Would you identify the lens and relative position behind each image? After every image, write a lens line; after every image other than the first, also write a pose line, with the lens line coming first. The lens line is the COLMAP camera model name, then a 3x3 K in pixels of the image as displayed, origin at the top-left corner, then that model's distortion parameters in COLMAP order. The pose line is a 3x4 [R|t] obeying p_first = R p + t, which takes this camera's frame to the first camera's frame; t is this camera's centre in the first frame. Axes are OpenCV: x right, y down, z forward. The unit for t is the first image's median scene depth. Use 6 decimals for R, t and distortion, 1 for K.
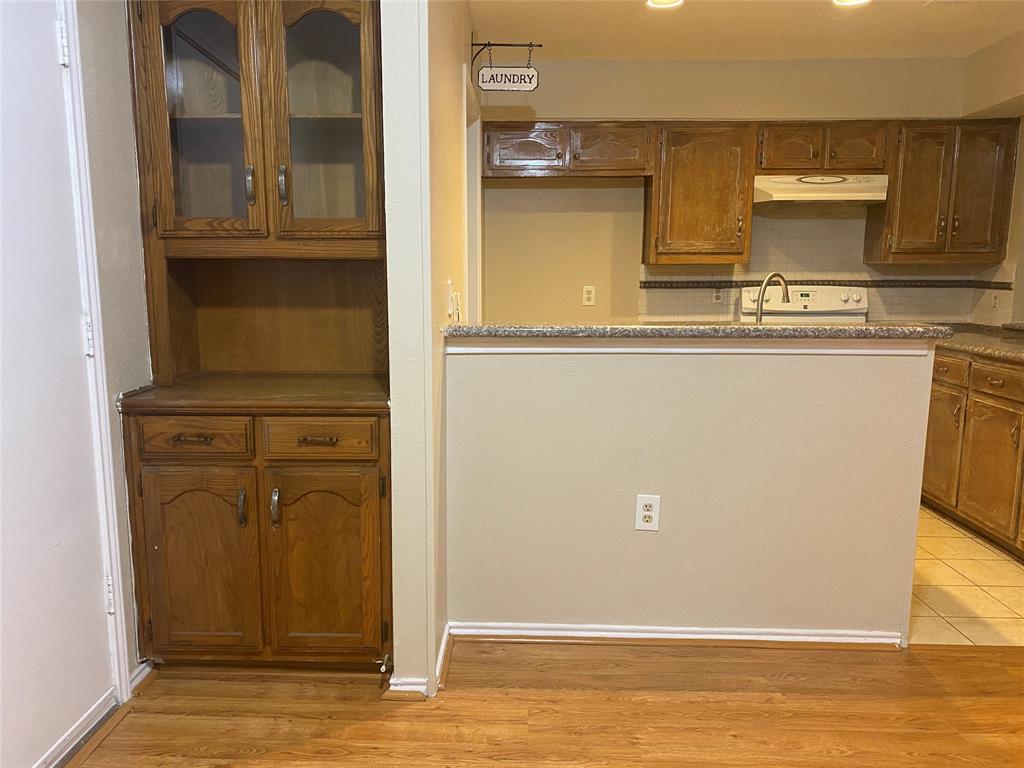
lens RADIAL K [[773.9, 0, 488.9], [0, 773.9, 400.2], [0, 0, 1]] dist [-0.006910, -0.008252]
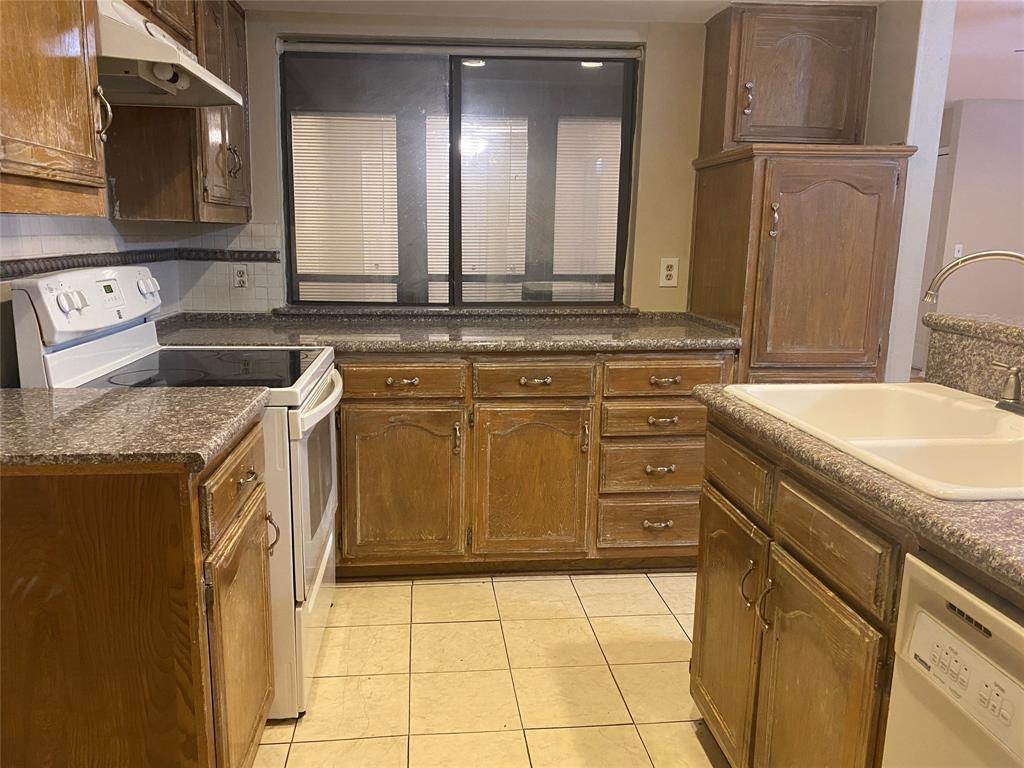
lens RADIAL K [[779.1, 0, 505.4], [0, 779.1, 389.5], [0, 0, 1]] dist [0.058769, -0.101908]
pose [[-0.146853, -0.191919, 0.970361, -0.089937], [0.150749, 0.965195, 0.213711, -0.144489], [-0.977604, 0.177665, -0.112811, 0.847708]]
